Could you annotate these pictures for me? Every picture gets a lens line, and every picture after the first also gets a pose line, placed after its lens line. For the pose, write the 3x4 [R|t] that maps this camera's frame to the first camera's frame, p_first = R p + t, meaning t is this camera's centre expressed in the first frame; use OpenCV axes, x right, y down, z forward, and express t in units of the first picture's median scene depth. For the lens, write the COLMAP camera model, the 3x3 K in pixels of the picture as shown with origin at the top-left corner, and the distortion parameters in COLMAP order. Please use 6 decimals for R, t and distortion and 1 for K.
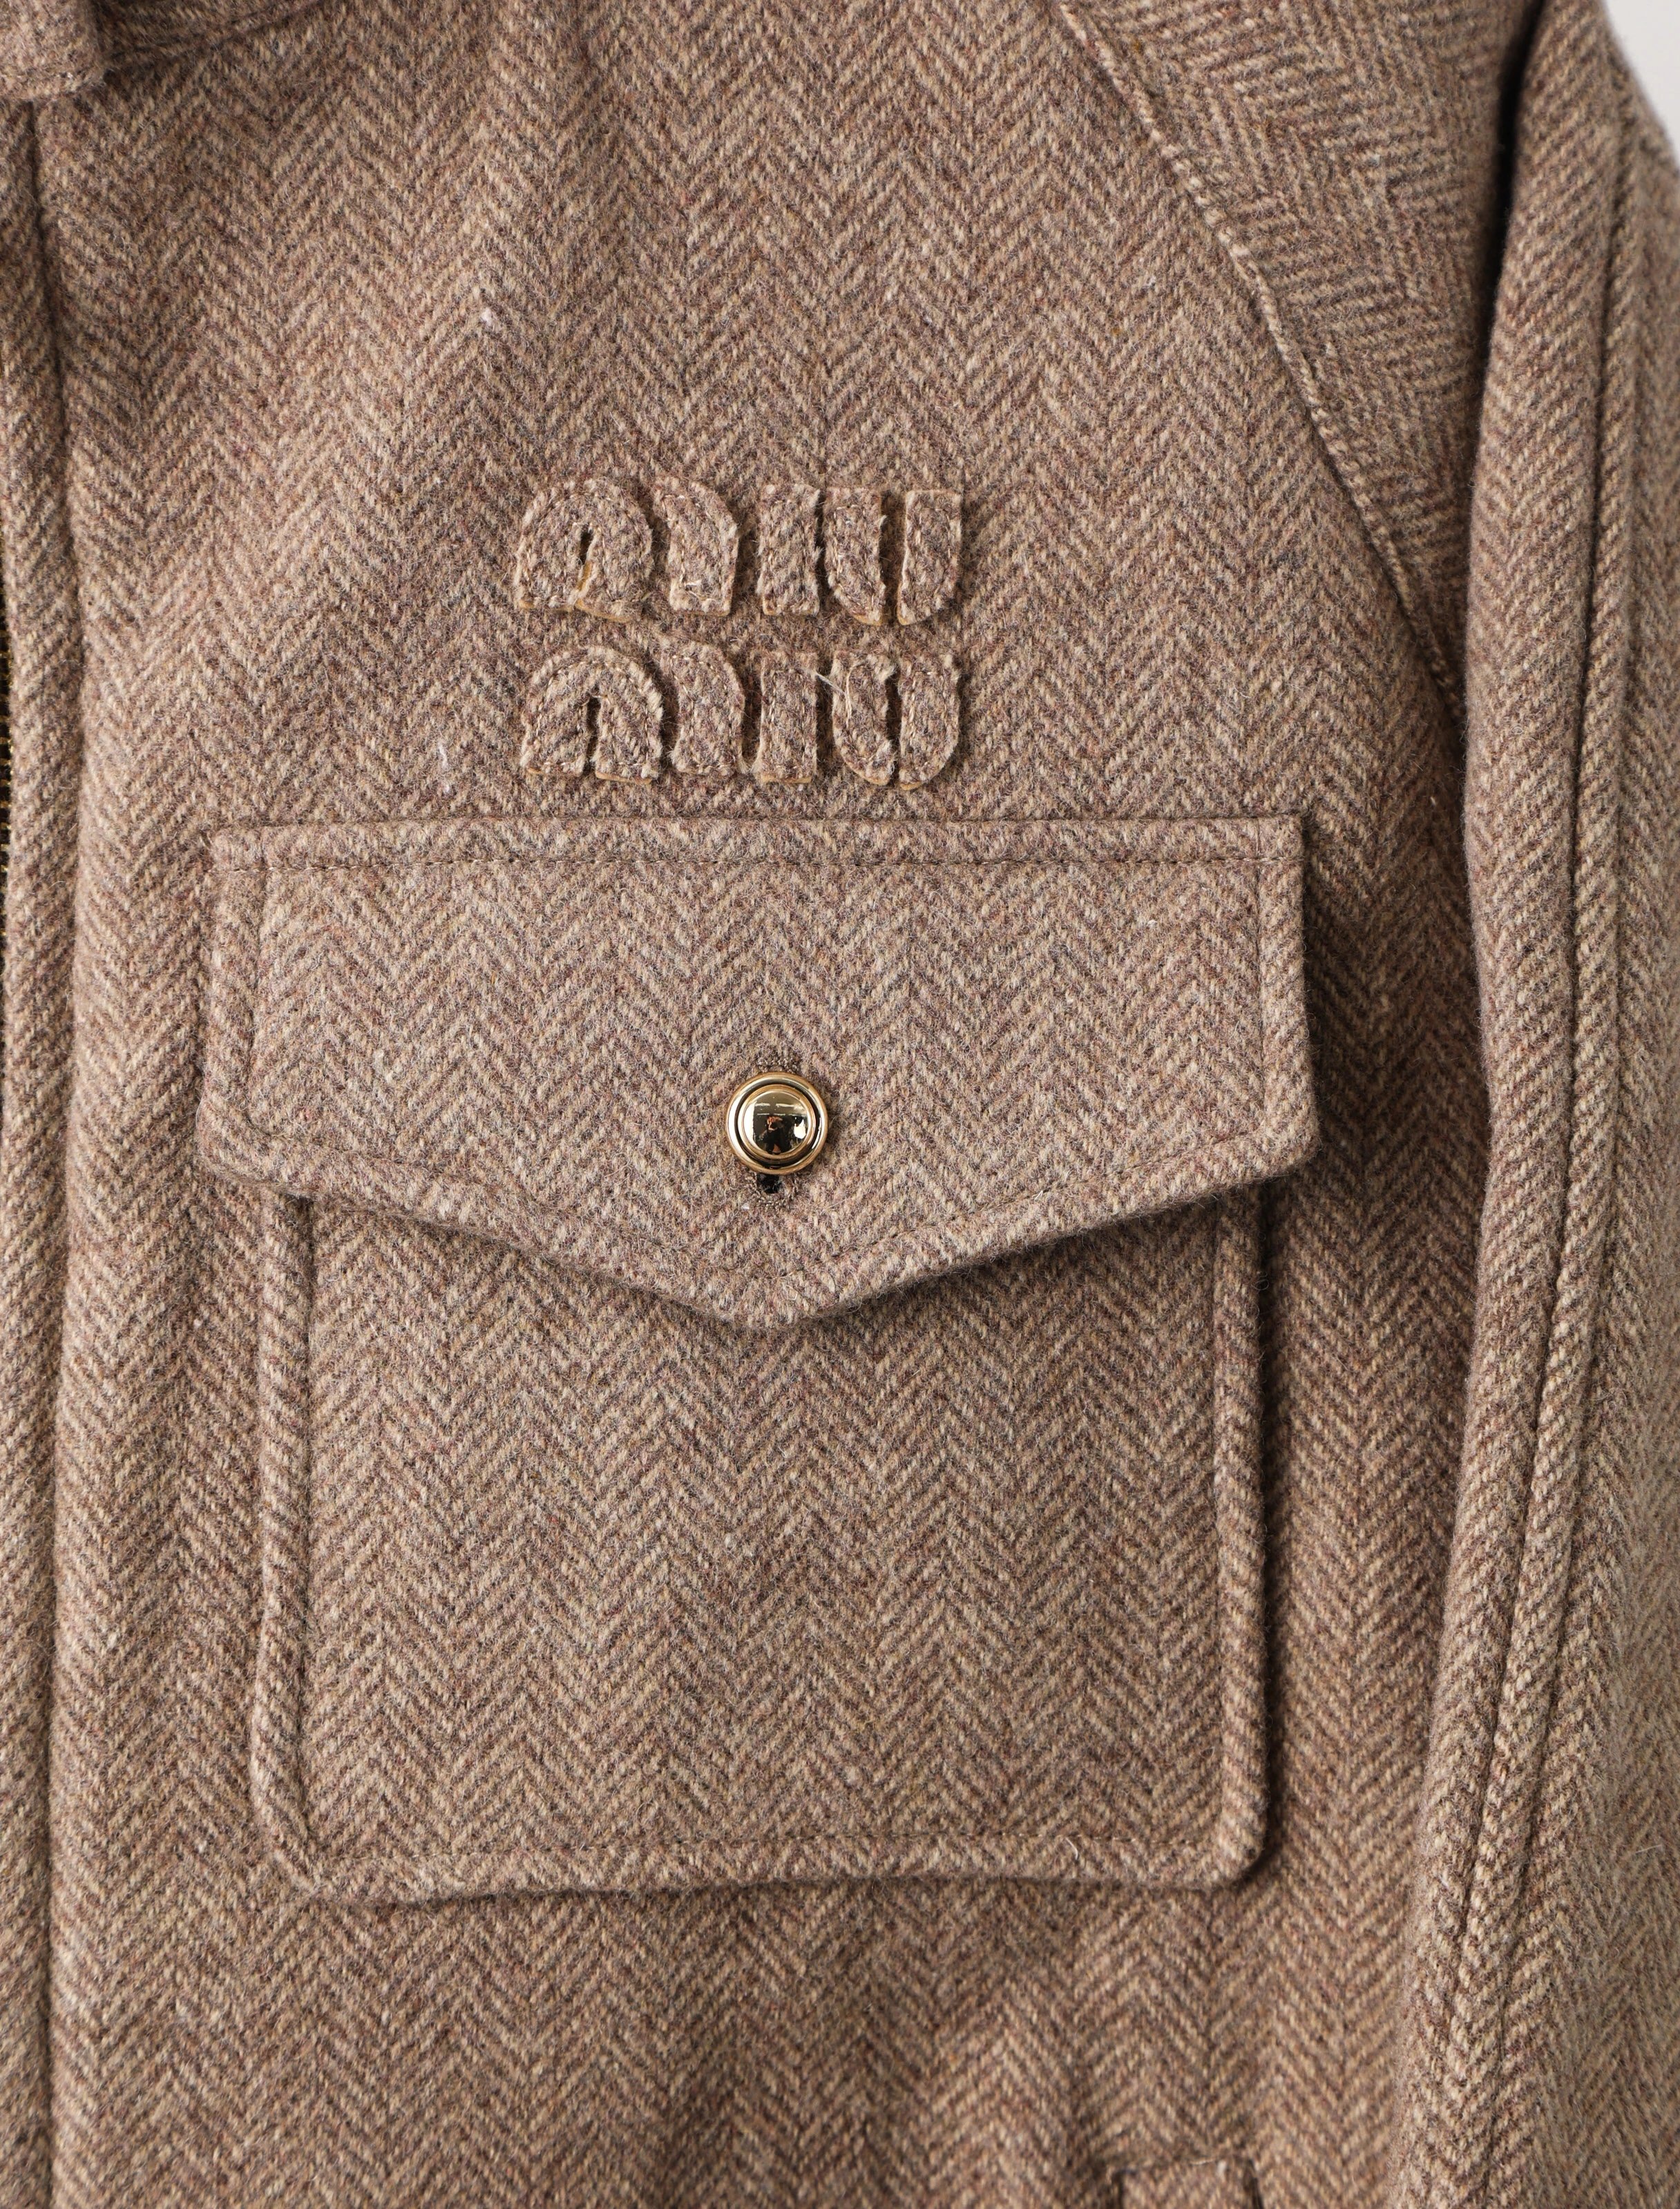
lens RADIAL K [[5398.6, 0, 864.7], [0, 5398.6, 1115.3], [0, 0, 1]] dist [0.288643, 0.064615]
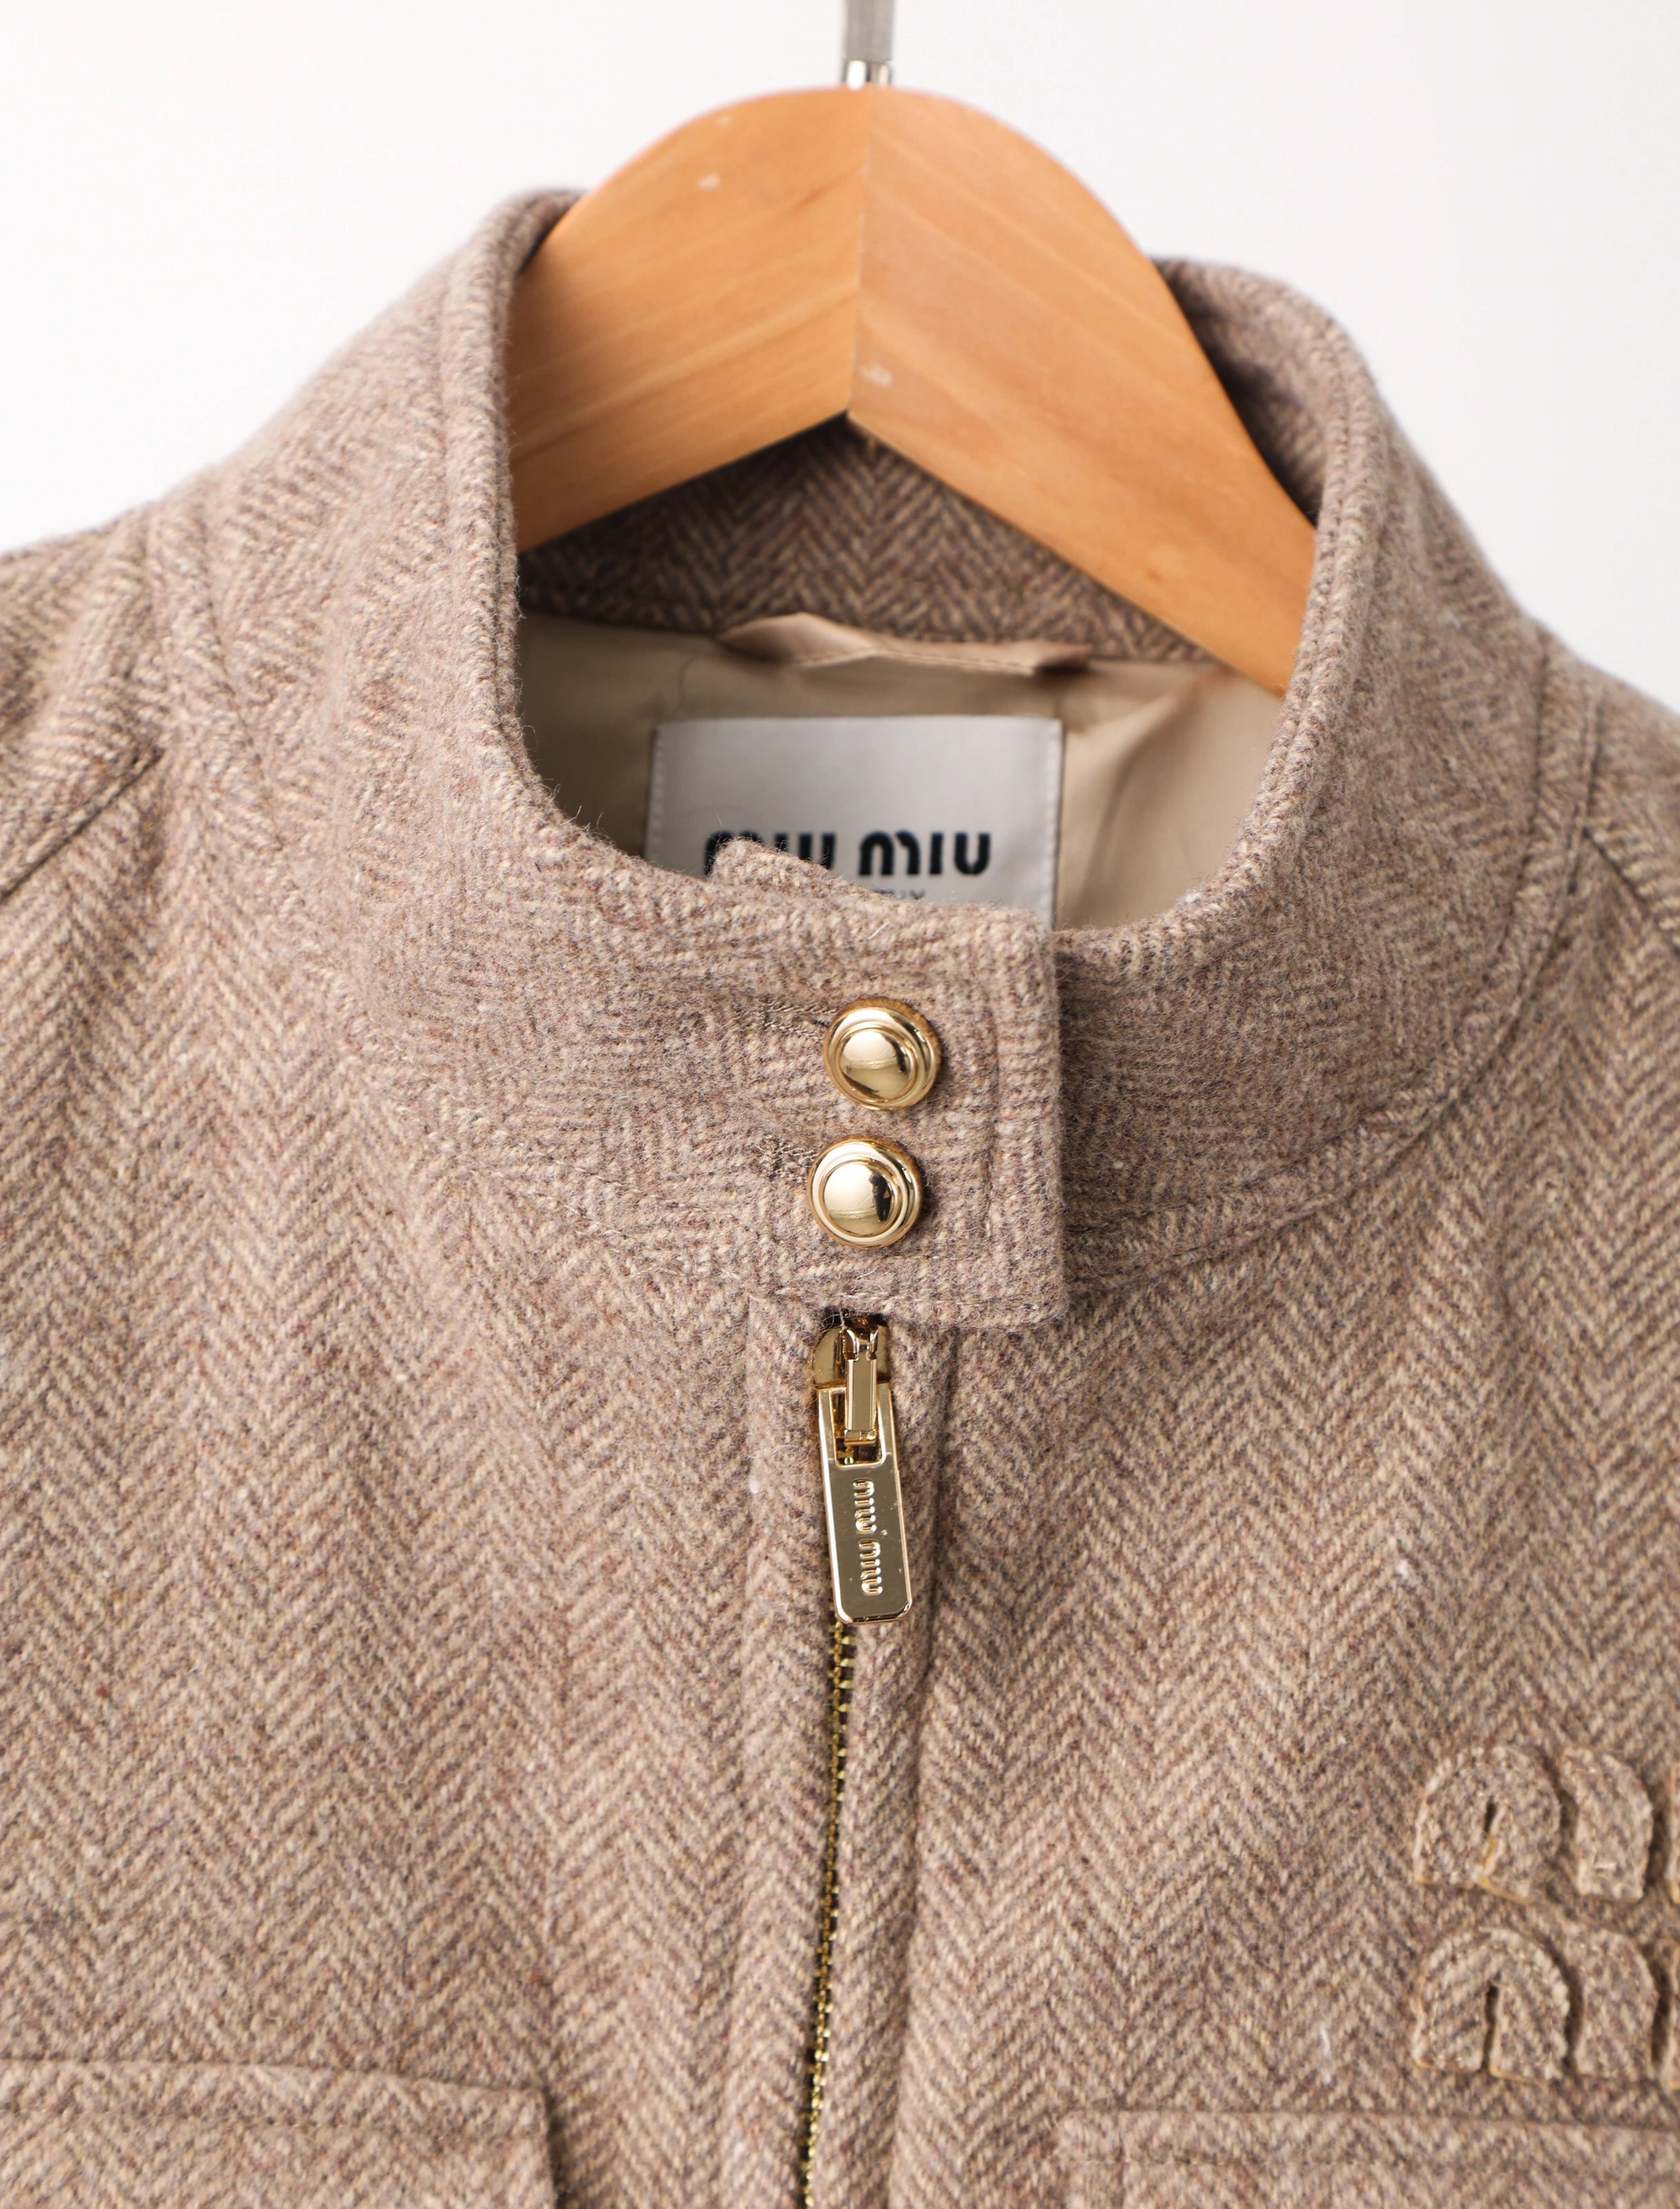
lens RADIAL K [[5276.9, 0, 882.5], [0, 5276.9, 1110.0], [0, 0, 1]] dist [0.258443, 0.013714]
pose [[0.992233, 0.062838, 0.107358, -0.255893], [-0.041431, 0.980695, -0.191102, -0.045397], [-0.117294, 0.185170, 0.975681, 0.104233]]
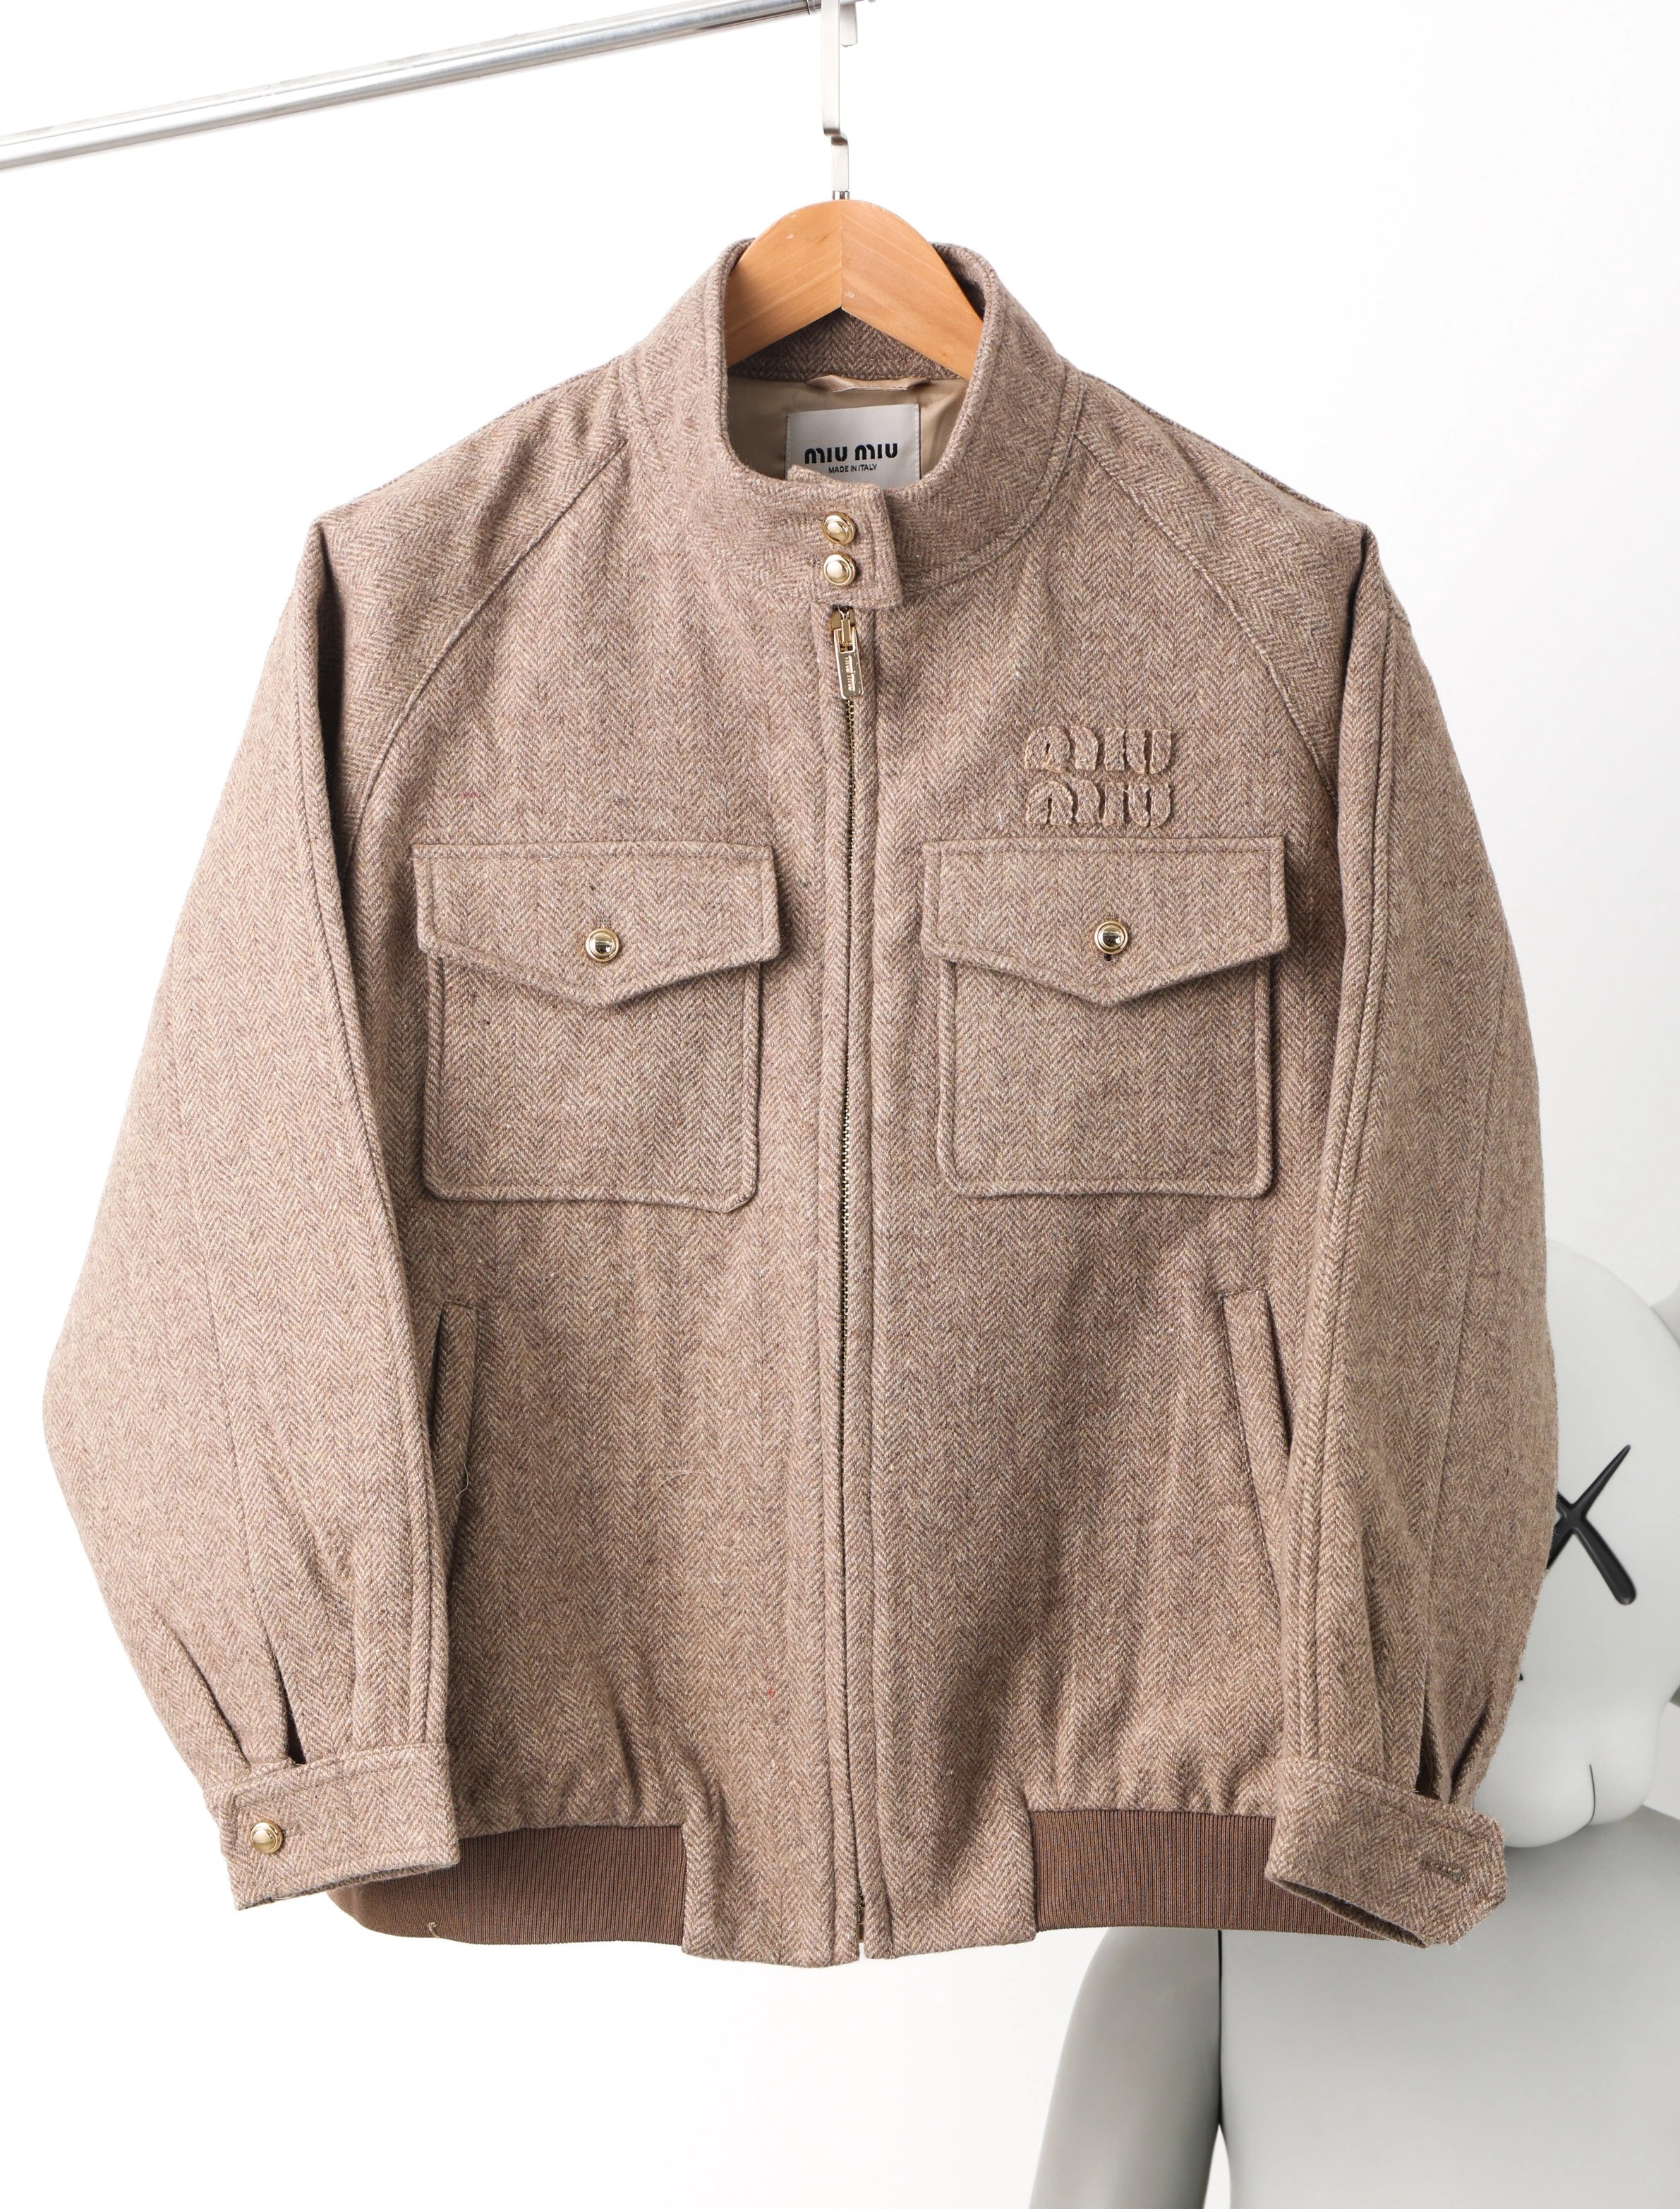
lens RADIAL K [[4600.7, 0, 887.0], [0, 4600.7, 1131.5], [0, 0, 1]] dist [0.242825, 0.086248]
pose [[0.999998, -0.001765, -0.001000, -0.138007], [0.001734, 0.999521, -0.030888, 0.187889], [0.001054, 0.030886, 0.999522, -1.563806]]
